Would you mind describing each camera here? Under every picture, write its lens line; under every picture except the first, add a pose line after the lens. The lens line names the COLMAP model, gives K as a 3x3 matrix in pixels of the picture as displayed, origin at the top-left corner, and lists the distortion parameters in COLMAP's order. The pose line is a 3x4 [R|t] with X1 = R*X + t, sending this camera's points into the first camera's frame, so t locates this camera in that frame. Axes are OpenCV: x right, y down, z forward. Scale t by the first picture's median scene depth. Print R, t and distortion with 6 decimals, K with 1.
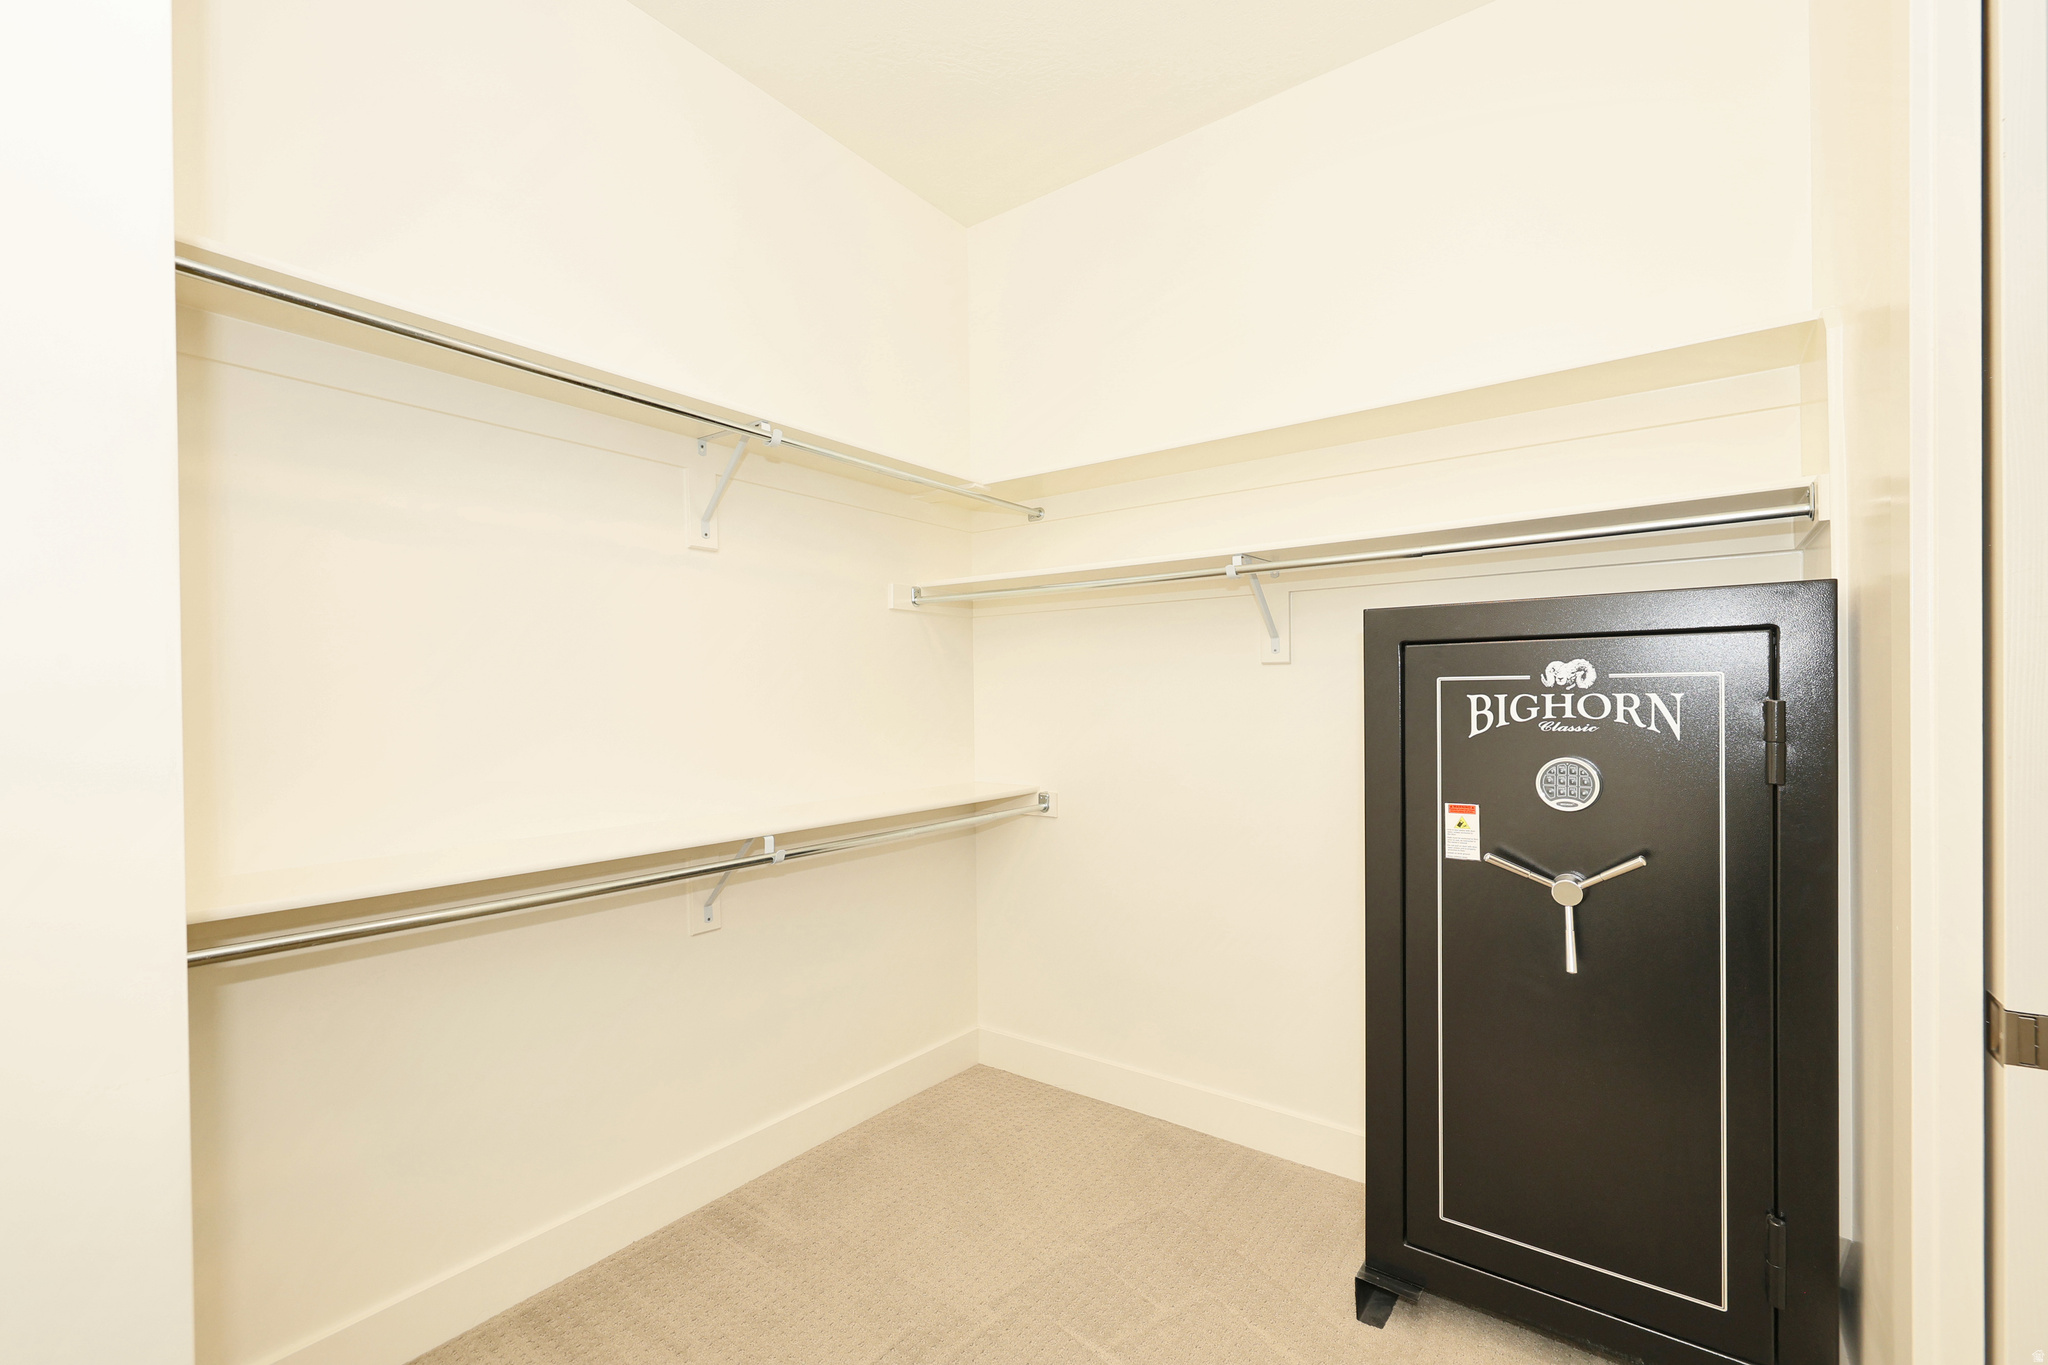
lens RADIAL K [[861.6, 0, 1027.4], [0, 861.6, 702.0], [0, 0, 1]] dist [-0.000481, -0.000065]
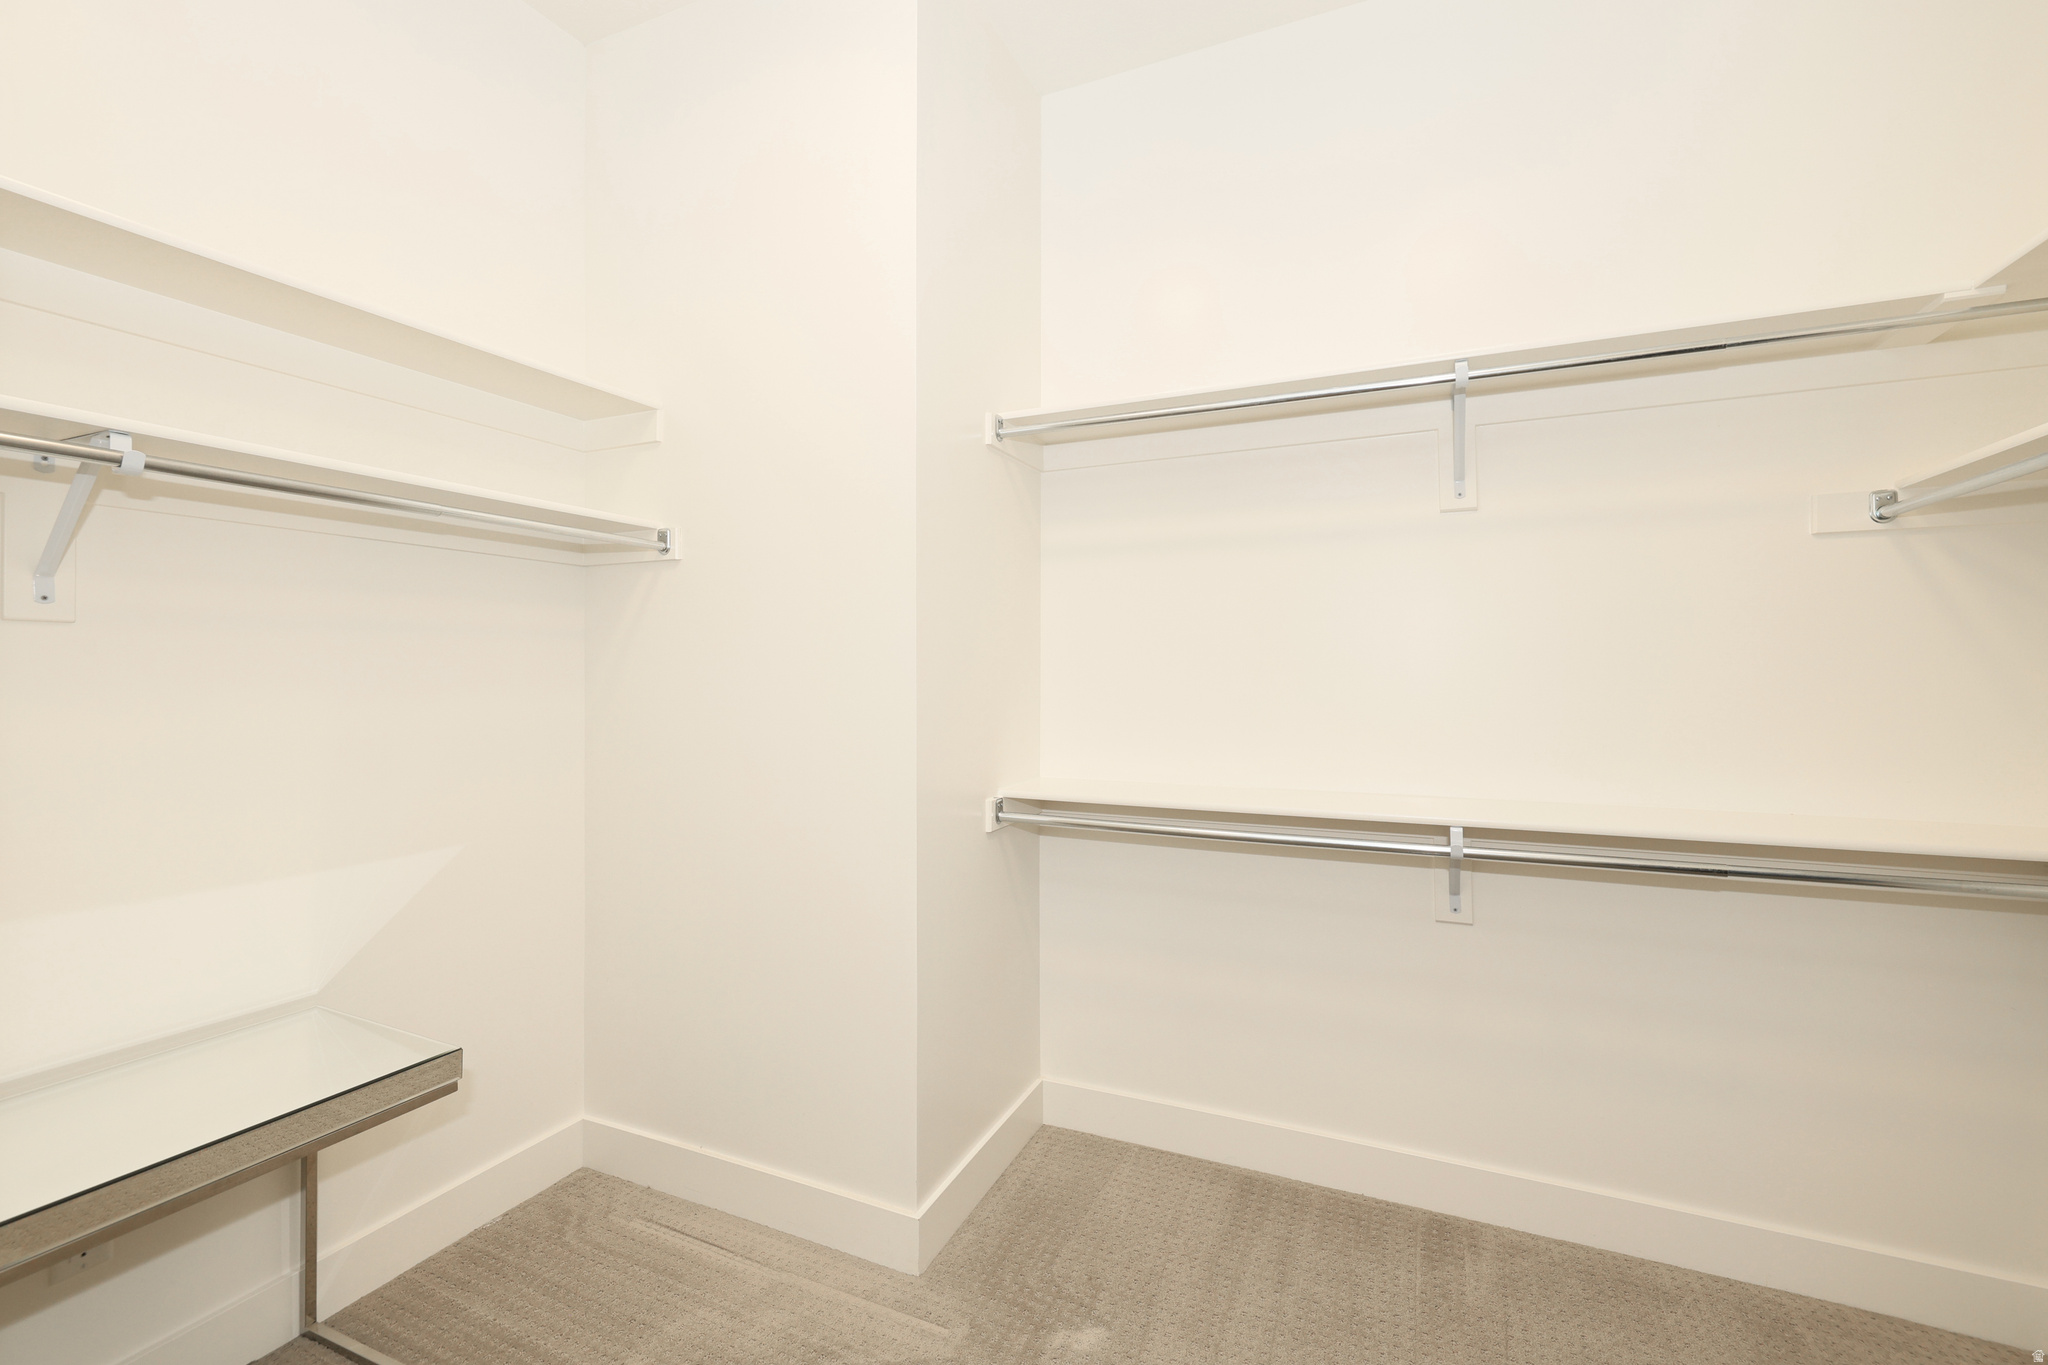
lens RADIAL K [[873.8, 0, 1024.8], [0, 873.8, 674.1], [0, 0, 1]] dist [0.001453, 0.000272]
pose [[0.215831, 0.004825, -0.976419, 0.375575], [-0.005118, 0.999980, 0.003810, -0.002229], [0.976417, 0.004175, 0.215851, 0.289892]]
